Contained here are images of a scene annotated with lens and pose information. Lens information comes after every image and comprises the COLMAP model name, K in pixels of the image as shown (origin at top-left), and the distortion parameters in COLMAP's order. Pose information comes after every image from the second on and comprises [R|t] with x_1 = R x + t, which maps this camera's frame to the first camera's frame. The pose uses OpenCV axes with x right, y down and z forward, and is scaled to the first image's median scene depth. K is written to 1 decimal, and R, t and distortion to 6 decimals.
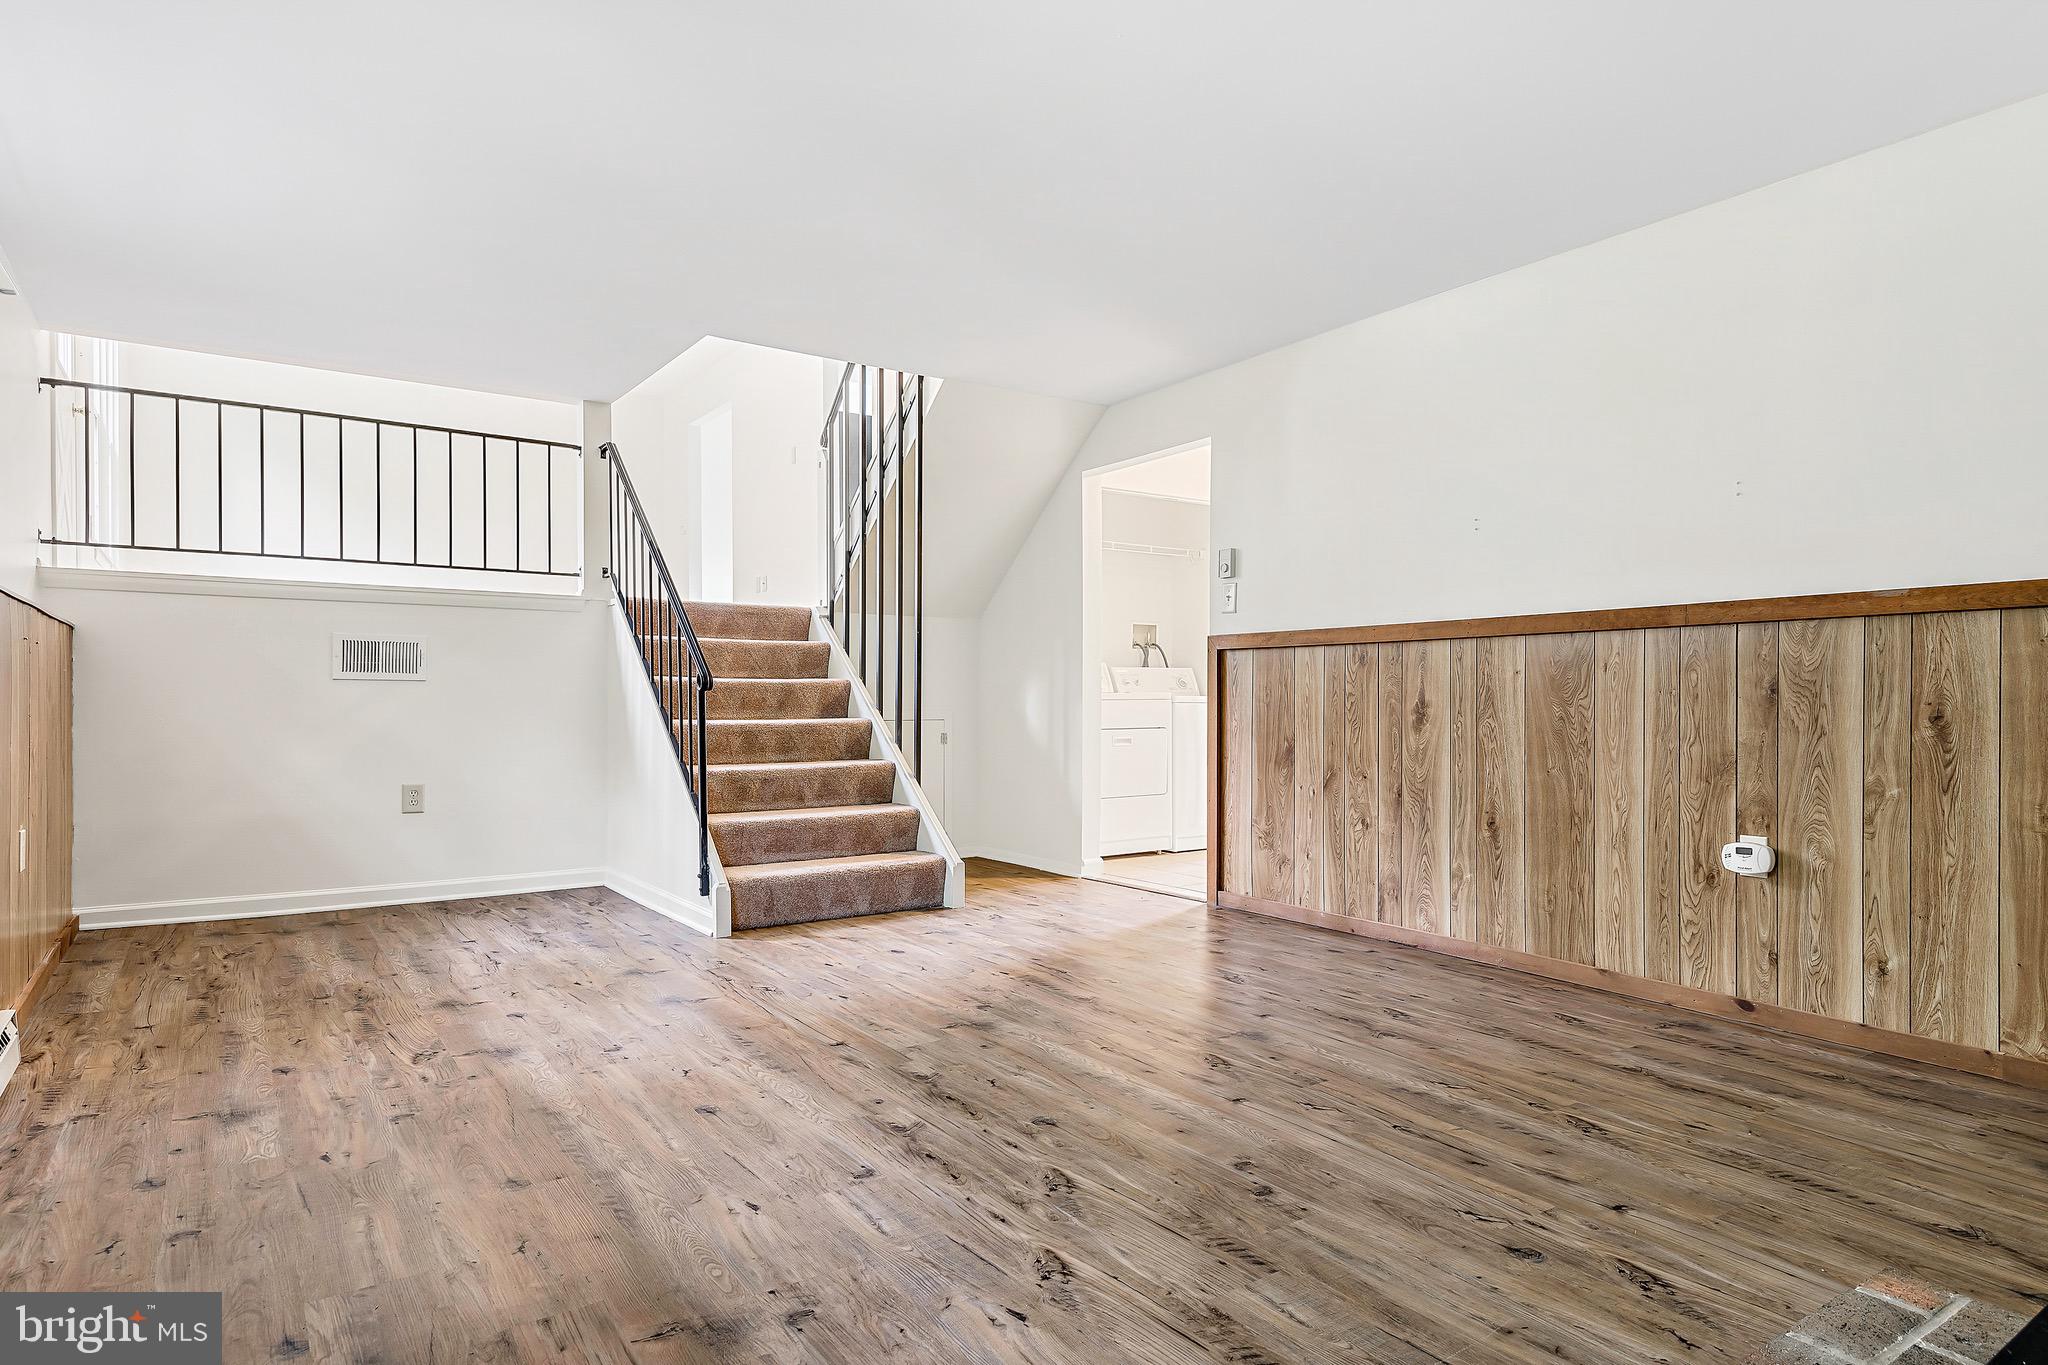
lens RADIAL K [[1148.2, 0, 1021.2], [0, 1148.2, 691.5], [0, 0, 1]] dist [0.004215, 0.000138]
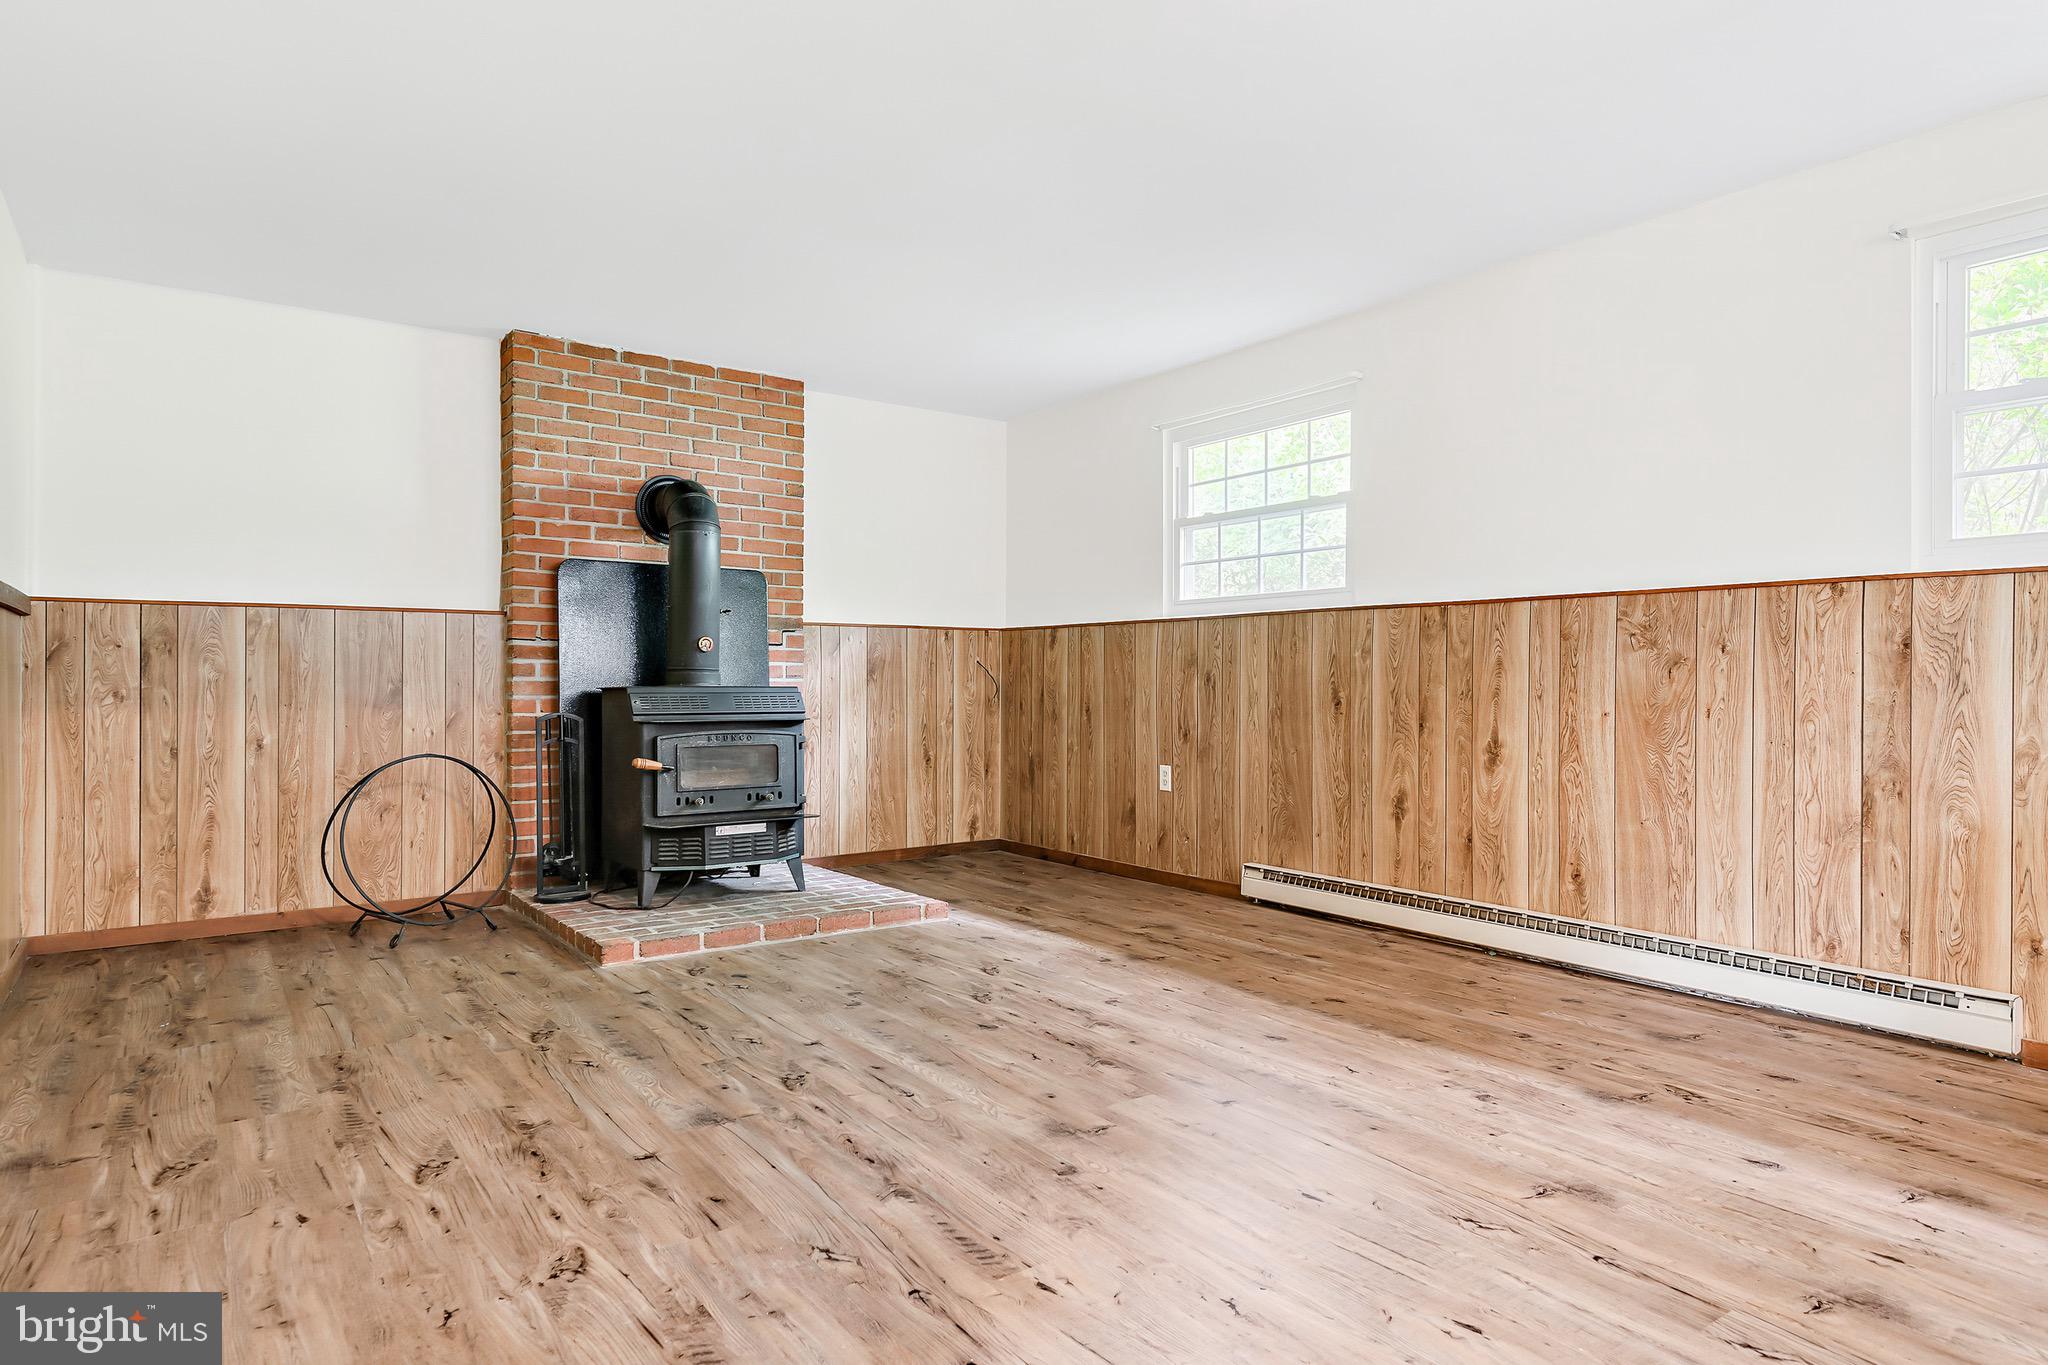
lens RADIAL K [[1148.2, 0, 1028.7], [0, 1148.2, 686.8], [0, 0, 1]] dist [0.004215, 0.000138]
pose [[-0.999755, -0.003061, -0.021943, 0.004058], [-0.003077, 0.999995, 0.000696, 0.006854], [0.021941, 0.000764, -0.999759, 1.970108]]
